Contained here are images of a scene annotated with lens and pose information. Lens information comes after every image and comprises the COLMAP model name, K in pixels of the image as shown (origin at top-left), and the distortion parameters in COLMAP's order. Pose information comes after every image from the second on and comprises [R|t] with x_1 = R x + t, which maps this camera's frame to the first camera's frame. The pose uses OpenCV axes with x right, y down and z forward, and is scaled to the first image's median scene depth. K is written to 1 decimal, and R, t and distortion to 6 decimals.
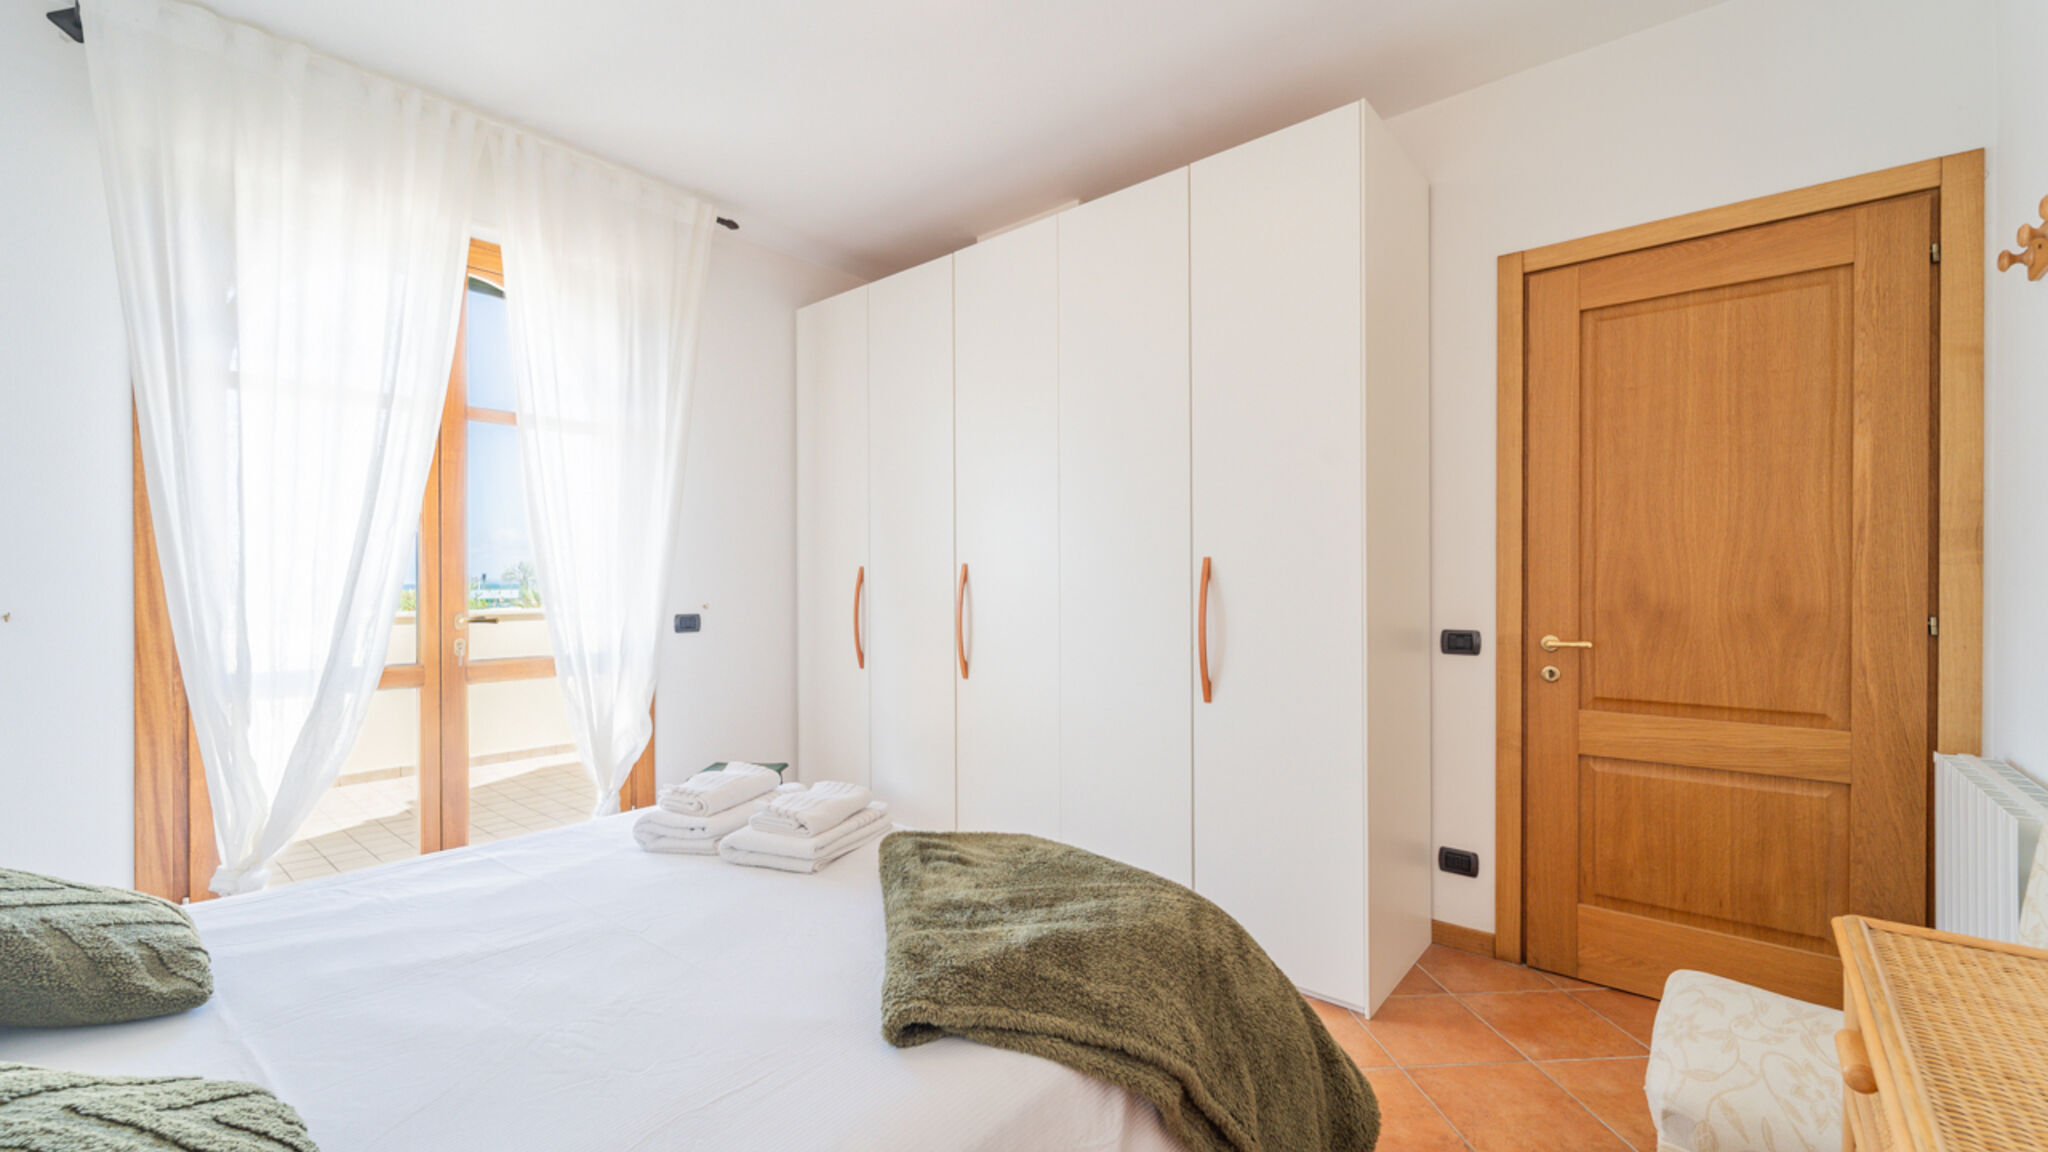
lens RADIAL K [[816.2, 0, 1046.4], [0, 816.2, 595.3], [0, 0, 1]] dist [-0.024838, -0.000220]
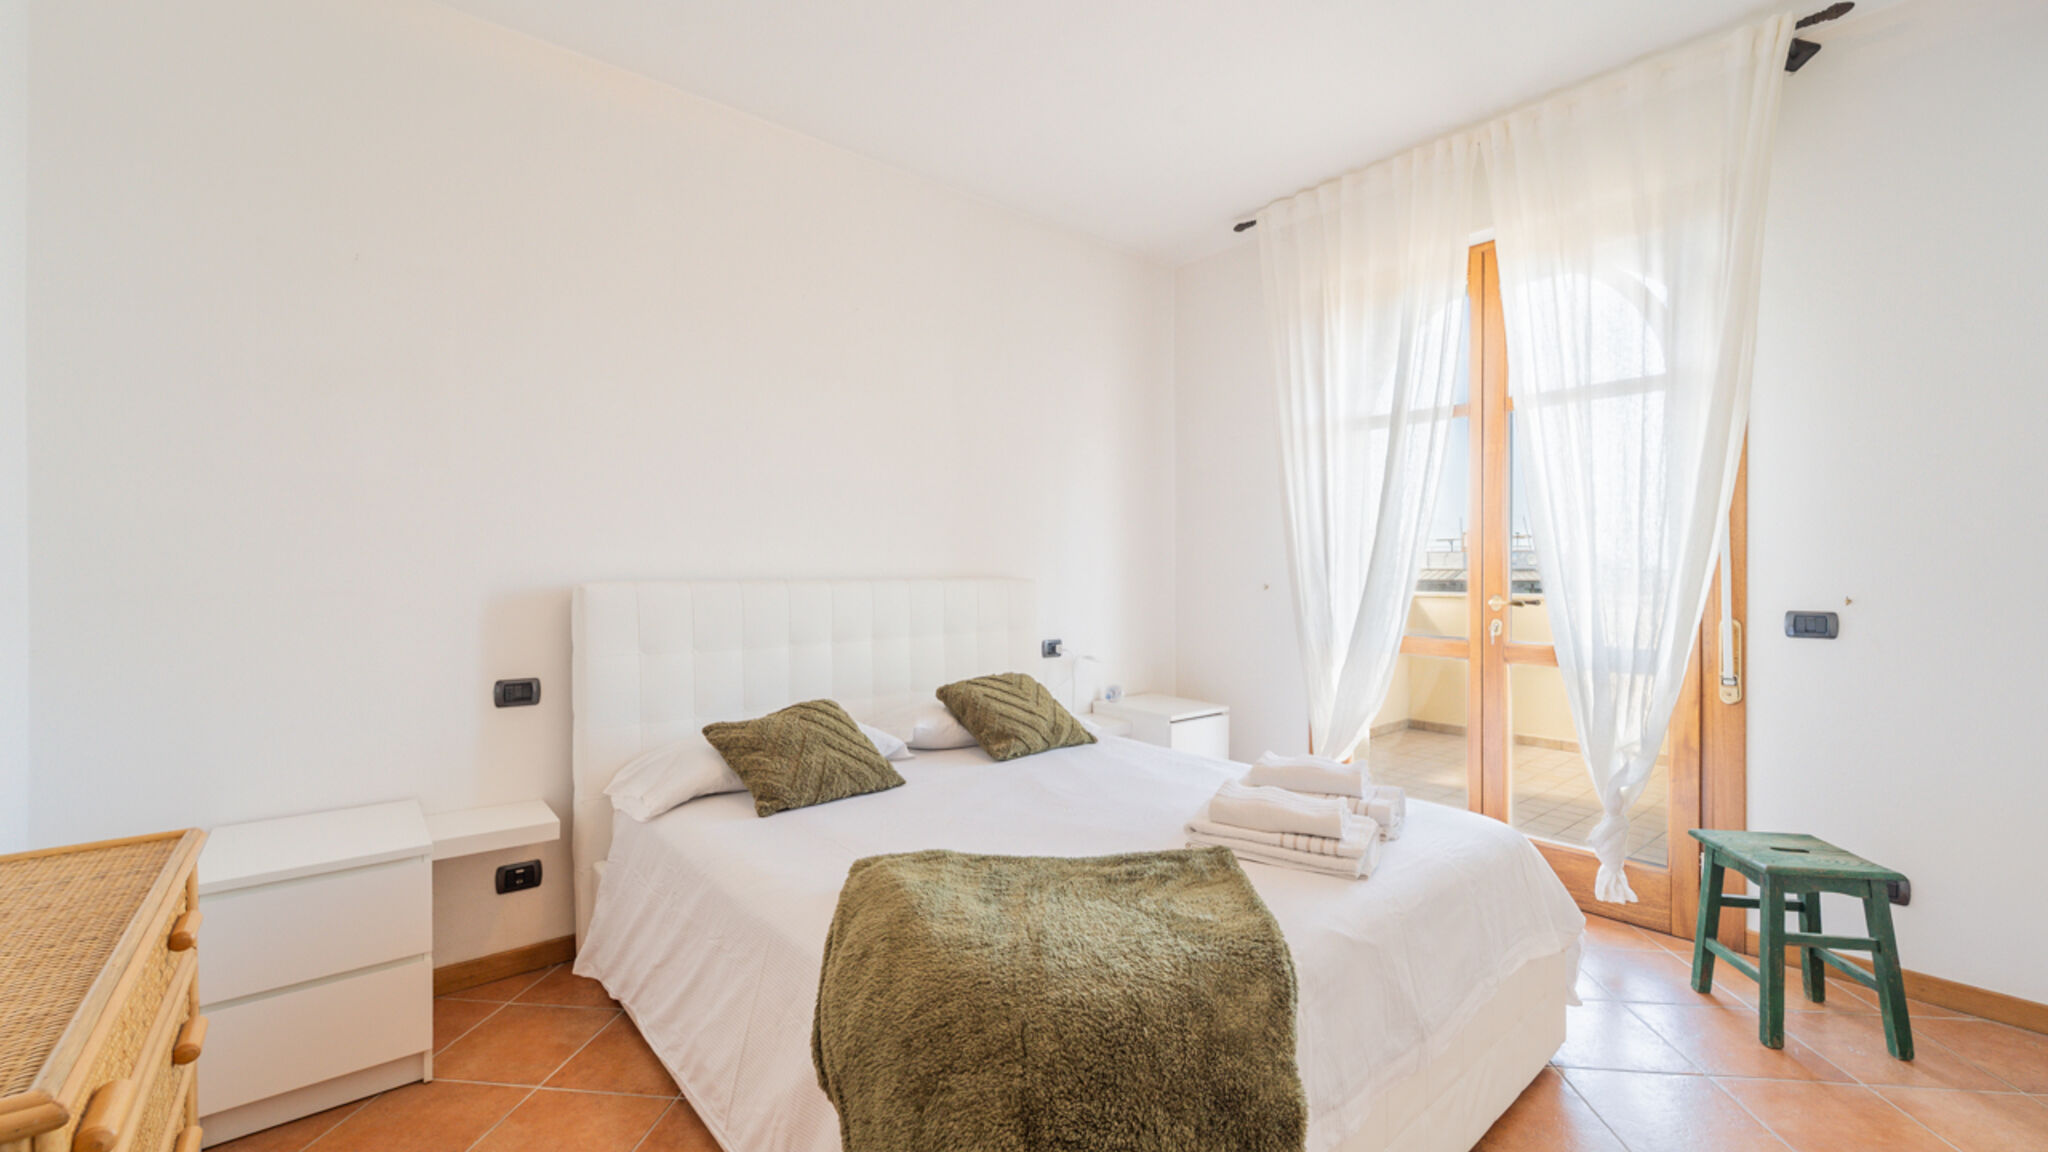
lens RADIAL K [[819.7, 0, 1016.3], [0, 819.7, 569.4], [0, 0, 1]] dist [-0.009145, -0.000626]
pose [[-0.204826, 0.000050, -0.978798, 0.470581], [-0.012263, 0.999921, 0.002617, -0.006930], [0.978722, 0.012539, -0.204810, 0.615710]]
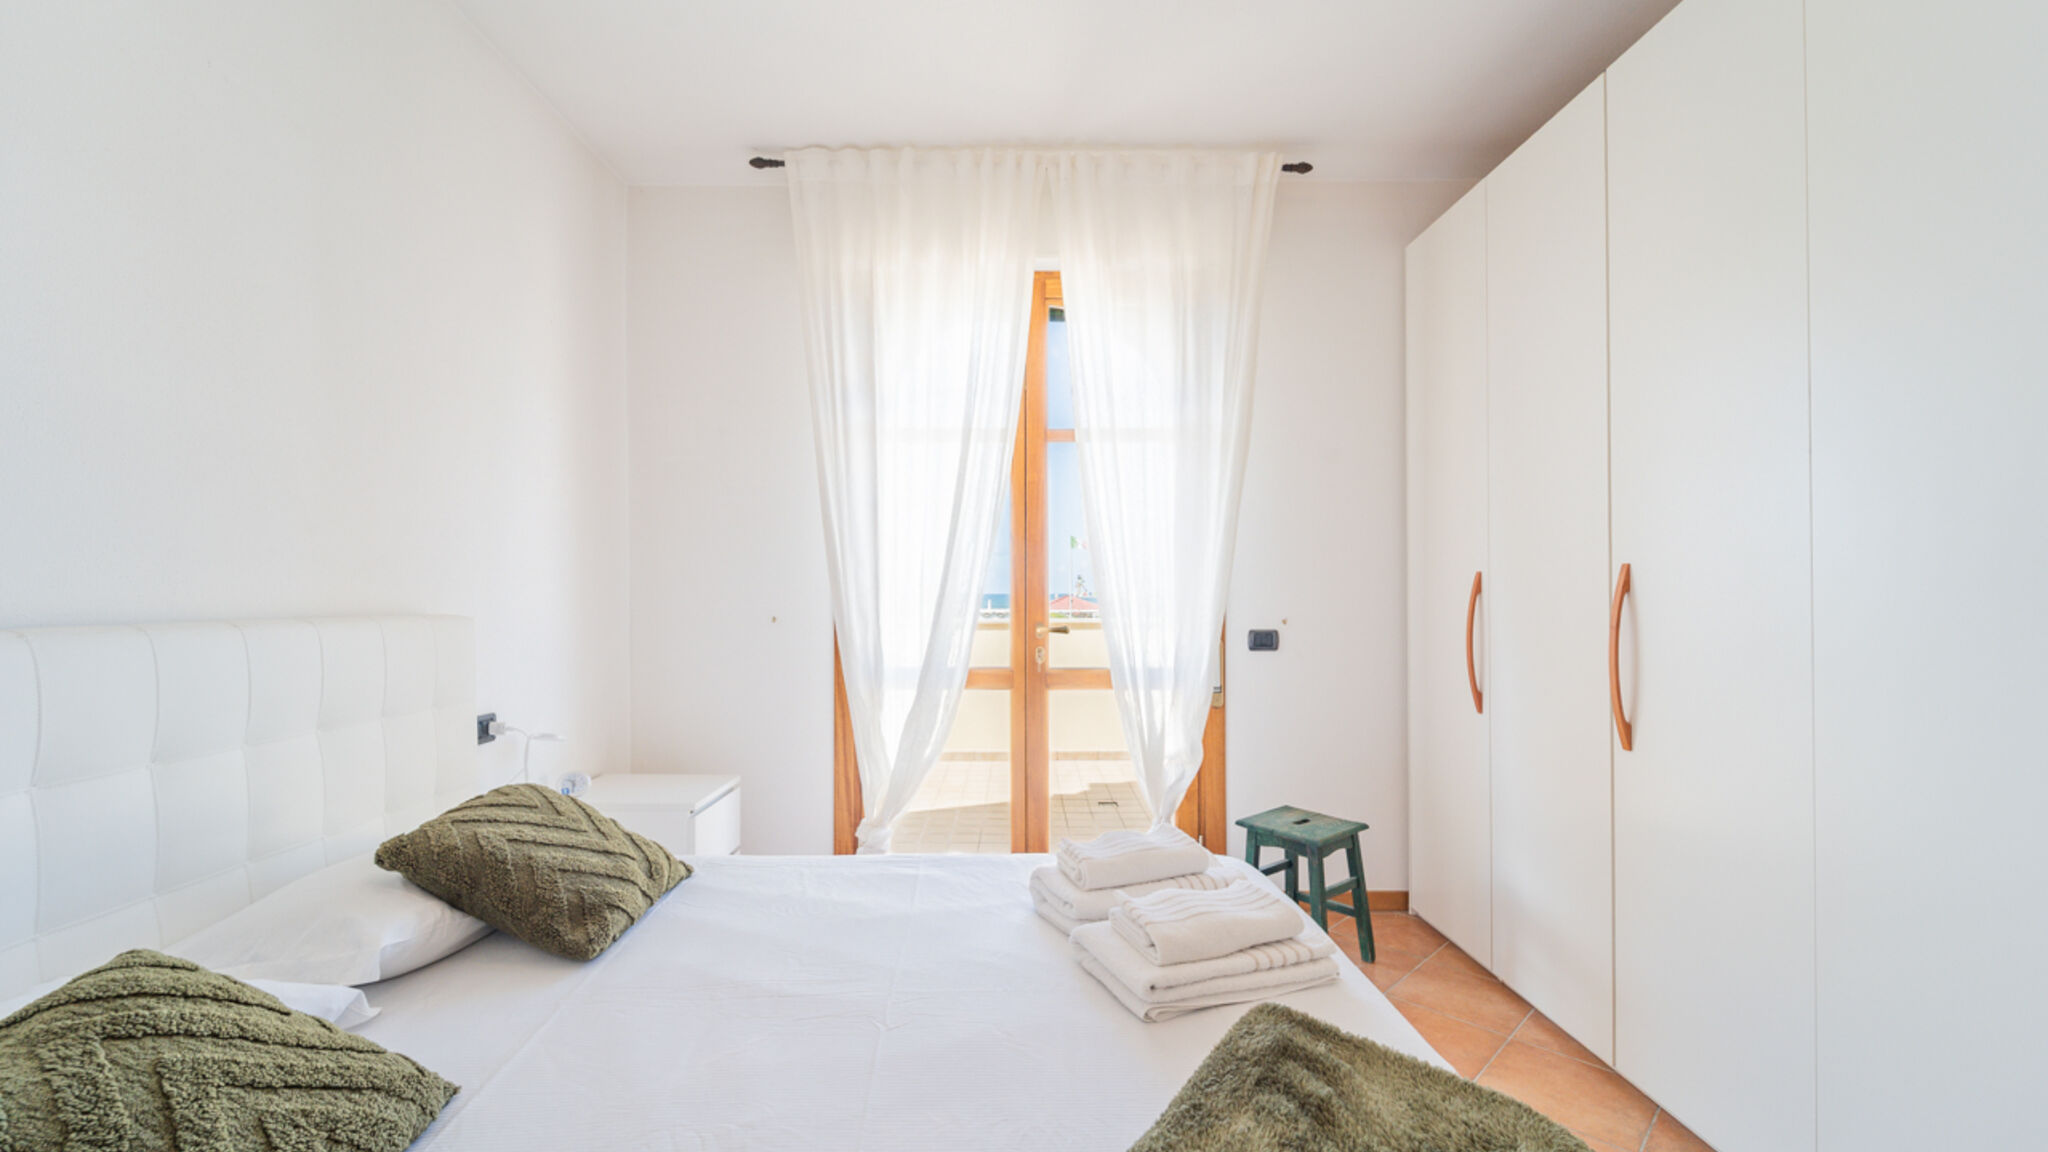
lens RADIAL K [[829.2, 0, 1013.9], [0, 829.2, 590.7], [0, 0, 1]] dist [-0.002277, -0.000878]
pose [[0.622779, -0.003202, -0.782391, 0.119026], [-0.008352, 0.999907, -0.010740, -0.008834], [0.782353, 0.013223, 0.622694, 0.291582]]
